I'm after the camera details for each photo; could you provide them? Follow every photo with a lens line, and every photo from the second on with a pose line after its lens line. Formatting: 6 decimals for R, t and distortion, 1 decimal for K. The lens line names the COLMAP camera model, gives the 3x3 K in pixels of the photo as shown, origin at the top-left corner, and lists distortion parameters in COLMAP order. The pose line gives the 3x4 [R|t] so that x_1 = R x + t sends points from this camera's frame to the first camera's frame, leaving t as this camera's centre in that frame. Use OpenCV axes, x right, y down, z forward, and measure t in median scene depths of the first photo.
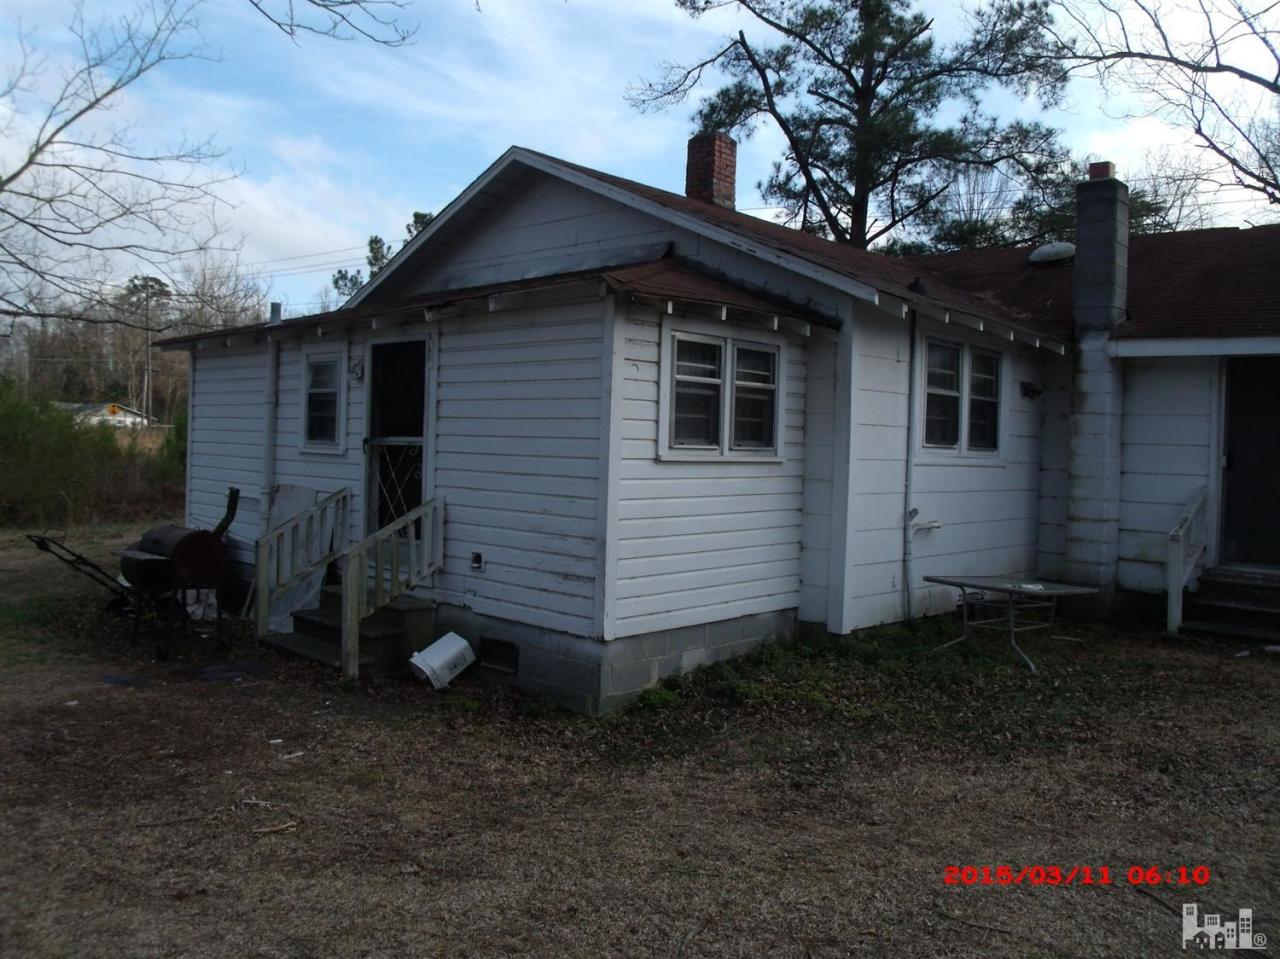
lens RADIAL K [[1012.5, 0, 640.0], [0, 1012.5, 479.5], [0, 0, 1]] dist [-0.093017, 0.045444]
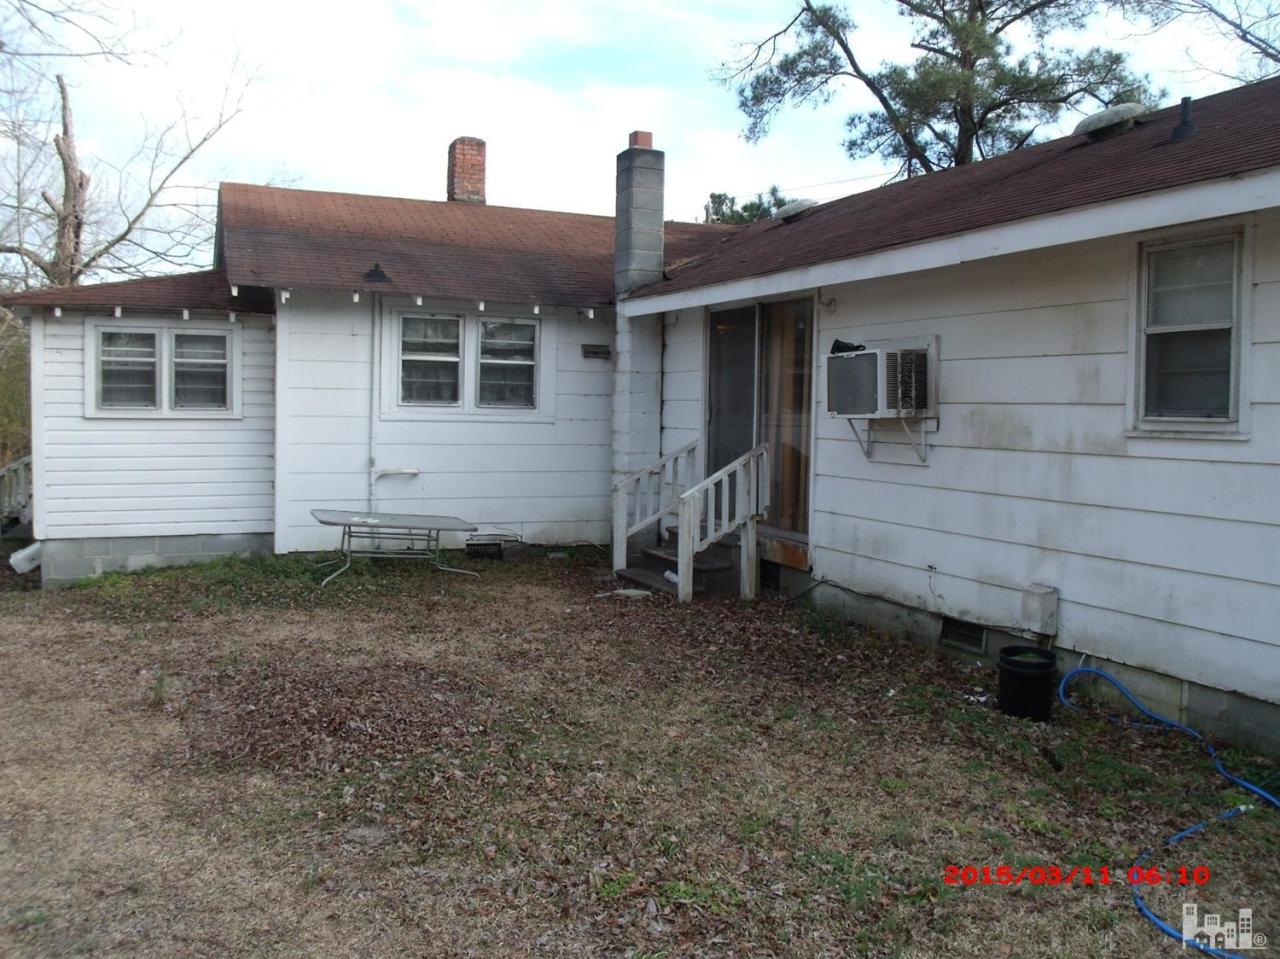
lens RADIAL K [[1012.5, 0, 640.0], [0, 1012.5, 479.5], [0, 0, 1]] dist [-0.093017, 0.045444]
pose [[0.918196, 0.016211, -0.395794, 1.042171], [-0.005600, 0.999594, 0.027951, 0.020777], [0.396086, -0.023448, 0.917914, 0.019736]]
